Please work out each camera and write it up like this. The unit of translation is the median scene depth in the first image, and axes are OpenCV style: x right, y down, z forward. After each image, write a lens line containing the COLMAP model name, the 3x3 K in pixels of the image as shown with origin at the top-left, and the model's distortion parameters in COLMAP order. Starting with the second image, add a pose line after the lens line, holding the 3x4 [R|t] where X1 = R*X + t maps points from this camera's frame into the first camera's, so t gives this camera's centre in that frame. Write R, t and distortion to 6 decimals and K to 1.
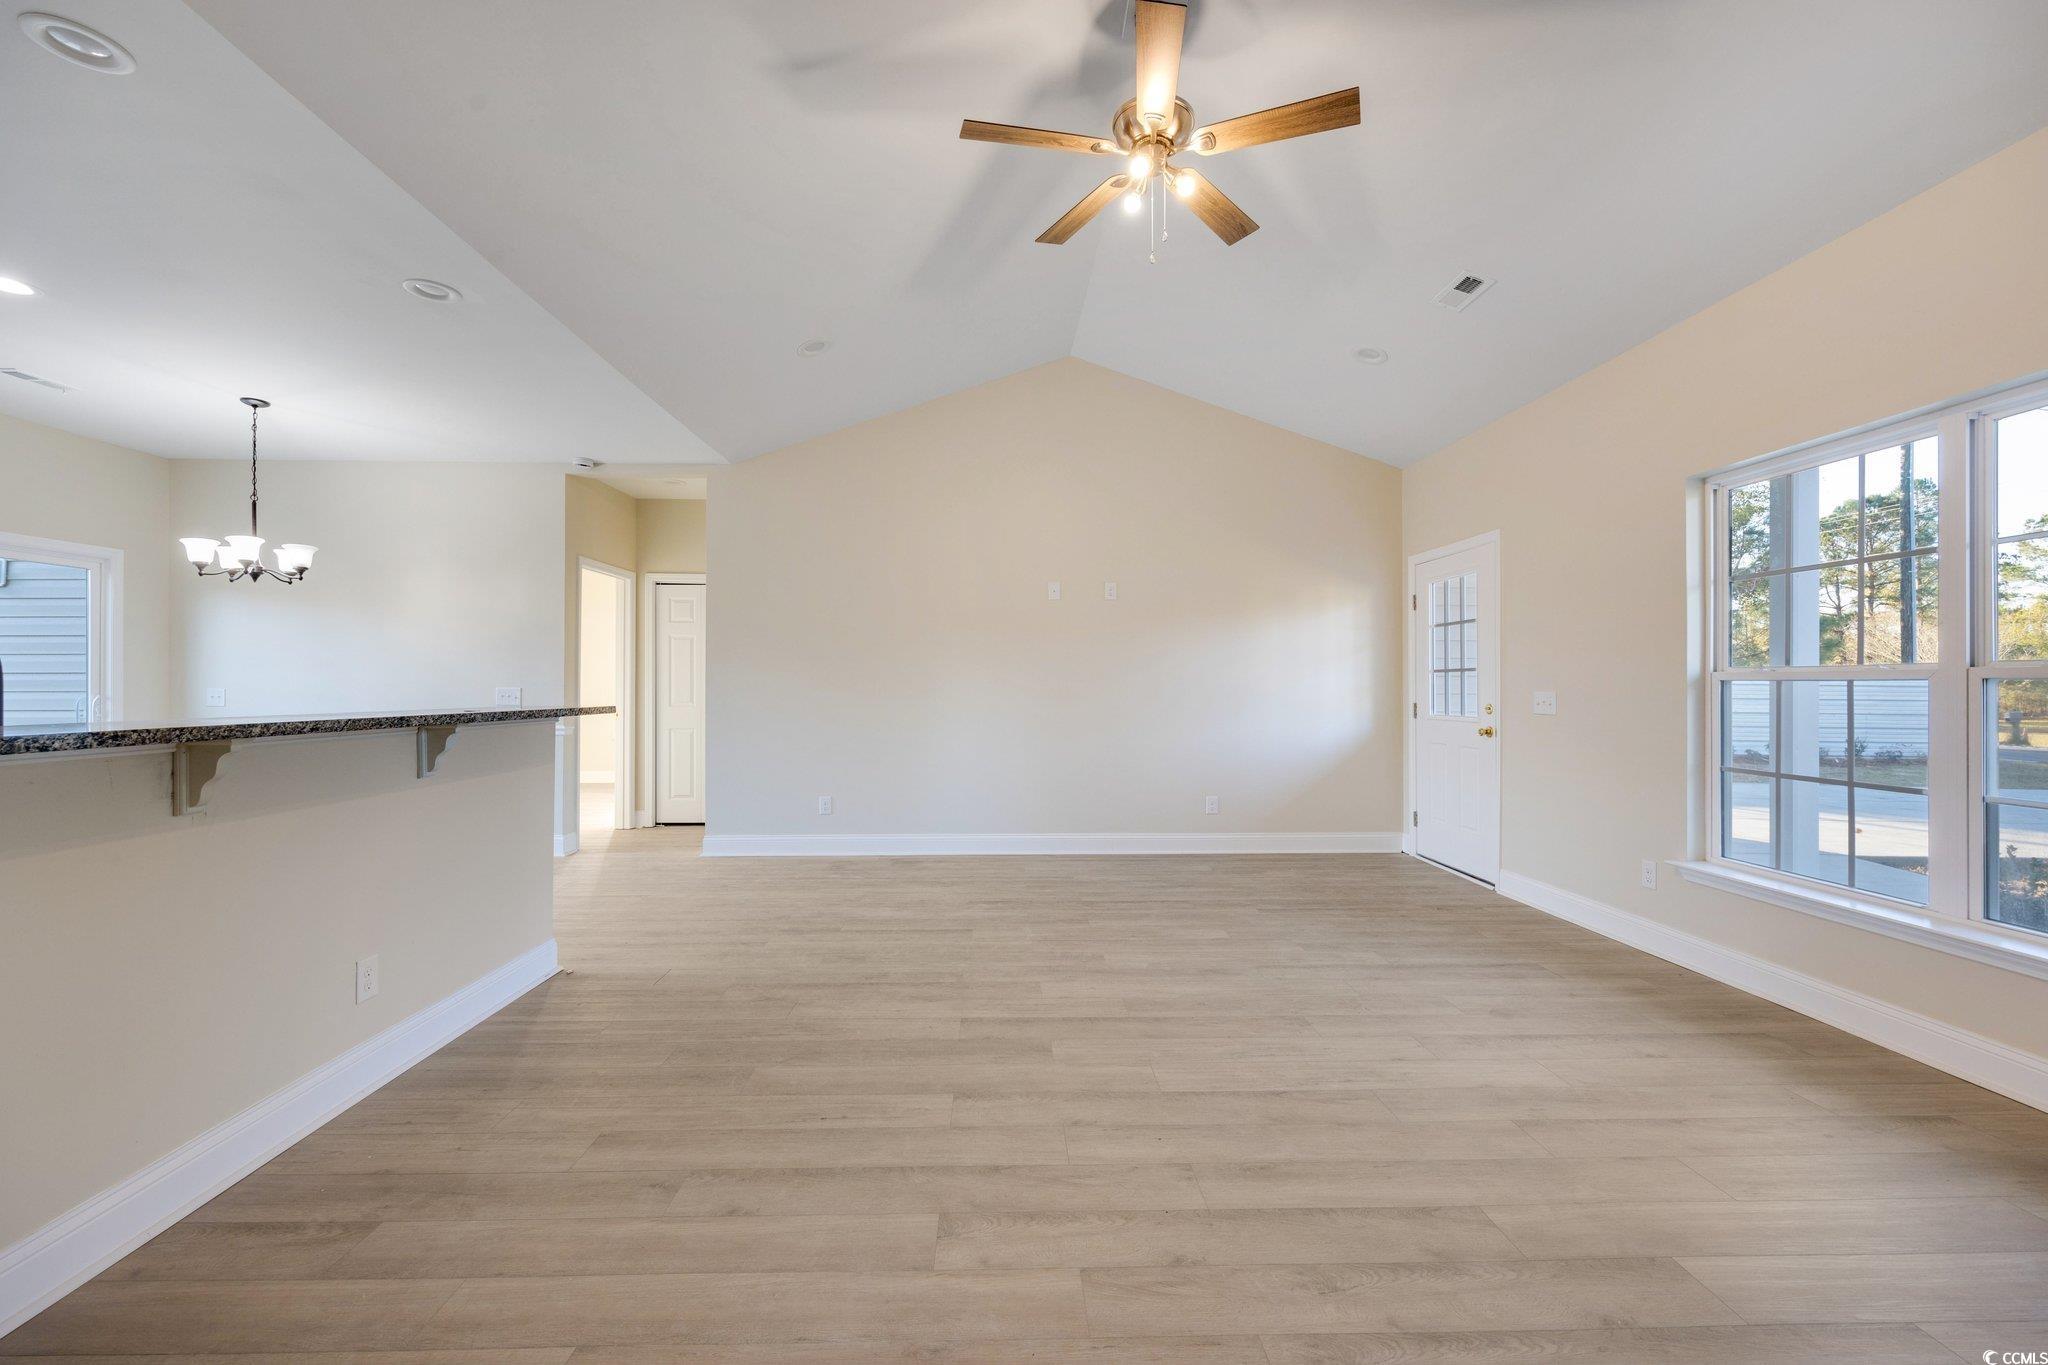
lens RADIAL K [[804.5, 0, 1024.0], [0, 804.5, 682.5], [0, 0, 1]] dist [-0.002705, 0.000141]
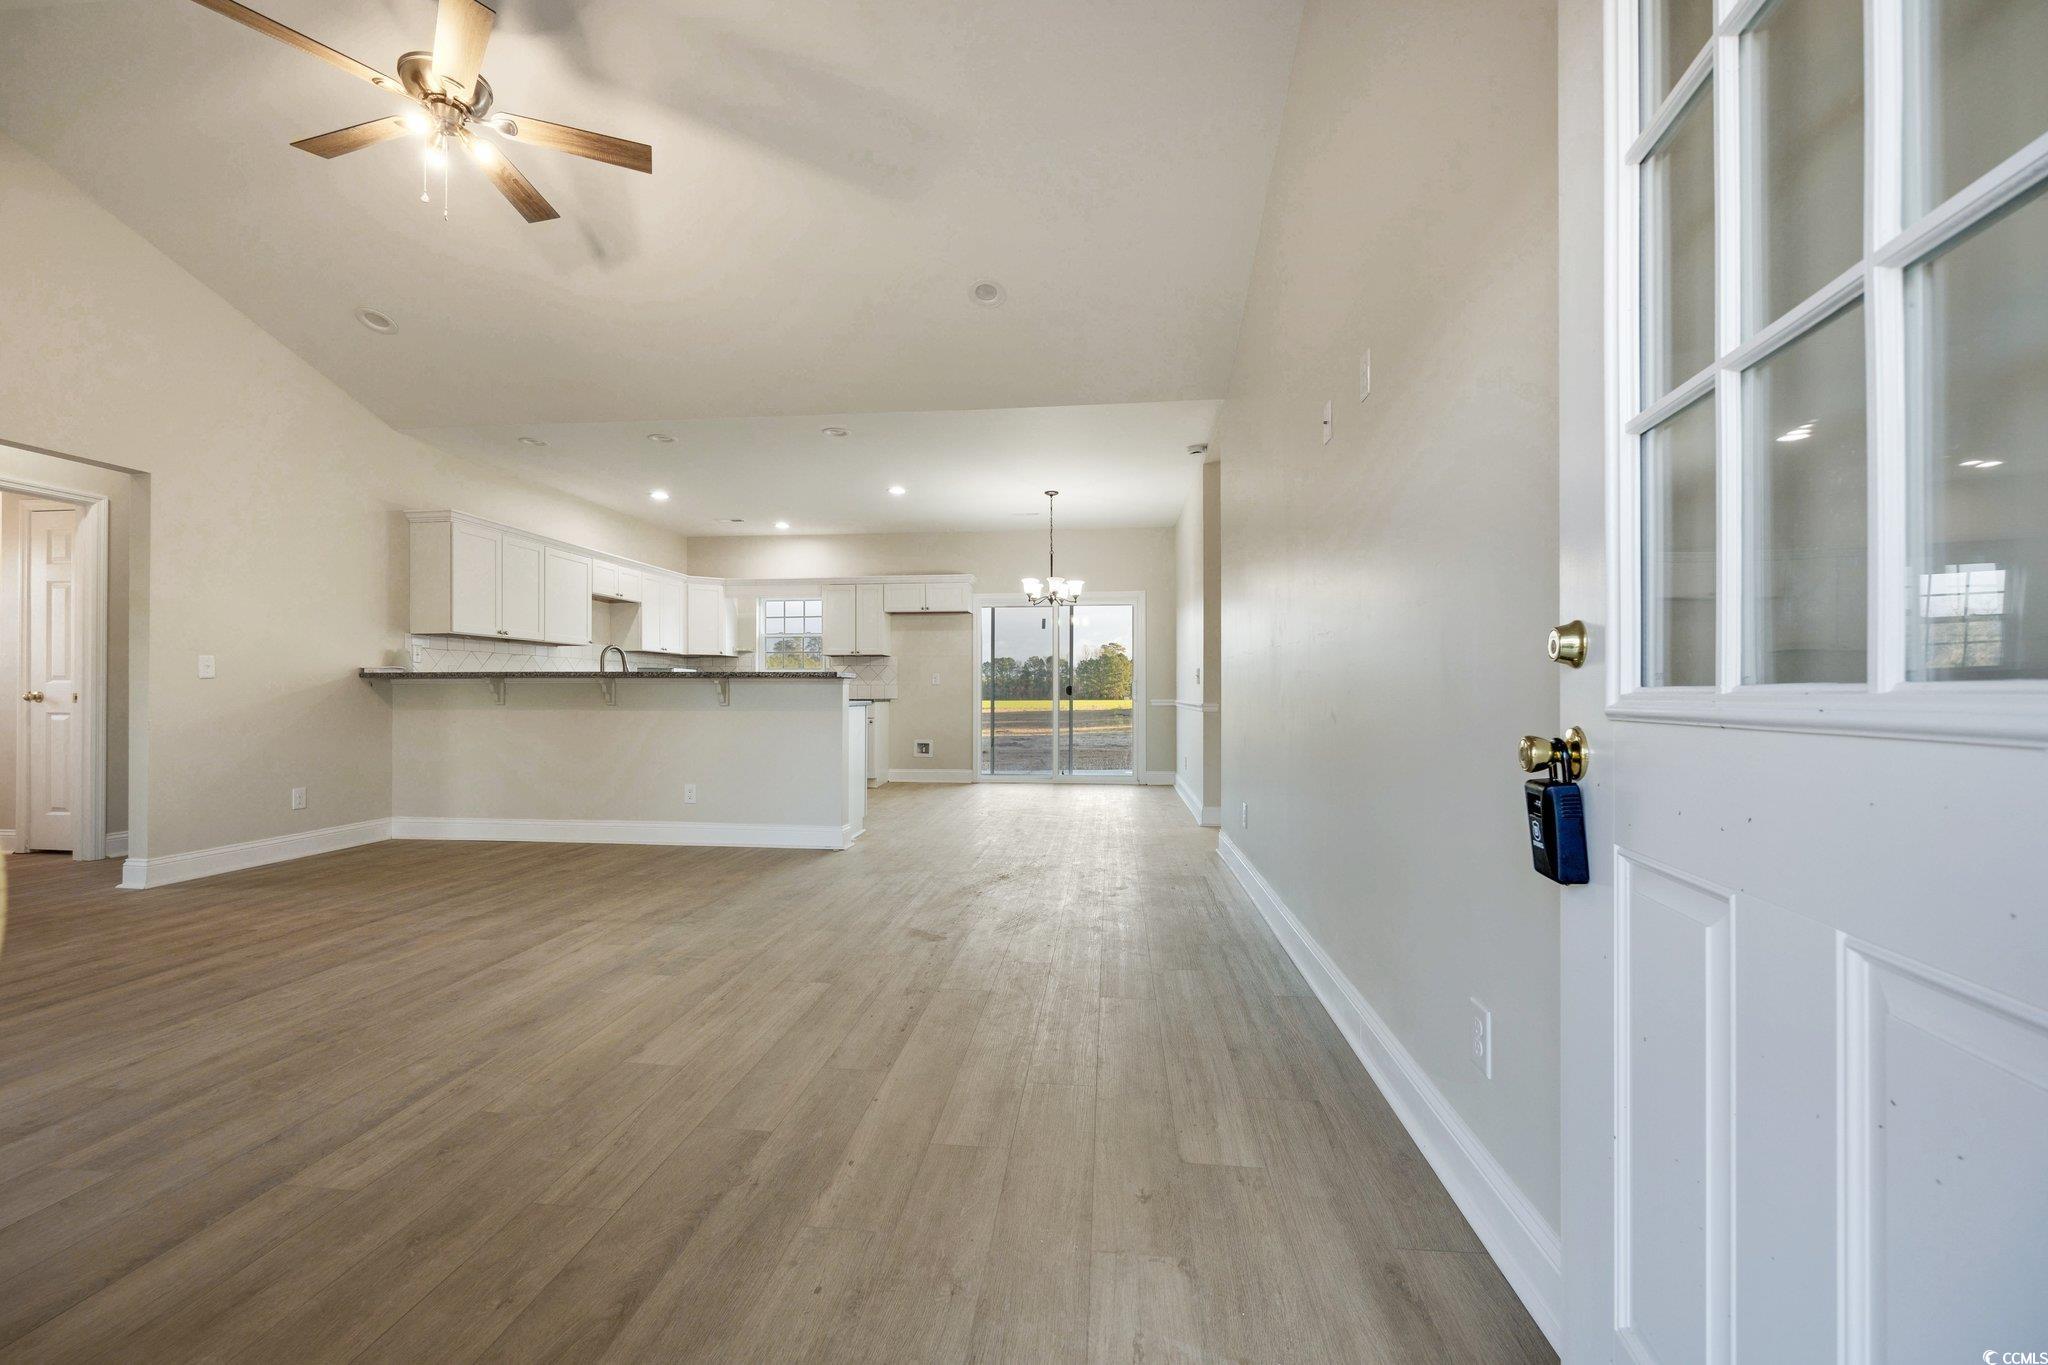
lens RADIAL K [[829.9, 0, 1027.1], [0, 829.9, 686.9], [0, 0, 1]] dist [-0.004224, 0.000224]
pose [[-0.129719, -0.008407, -0.991515, 1.297979], [0.001869, 0.999960, -0.008723, 0.101104], [0.991549, -0.002984, -0.129698, 2.201660]]
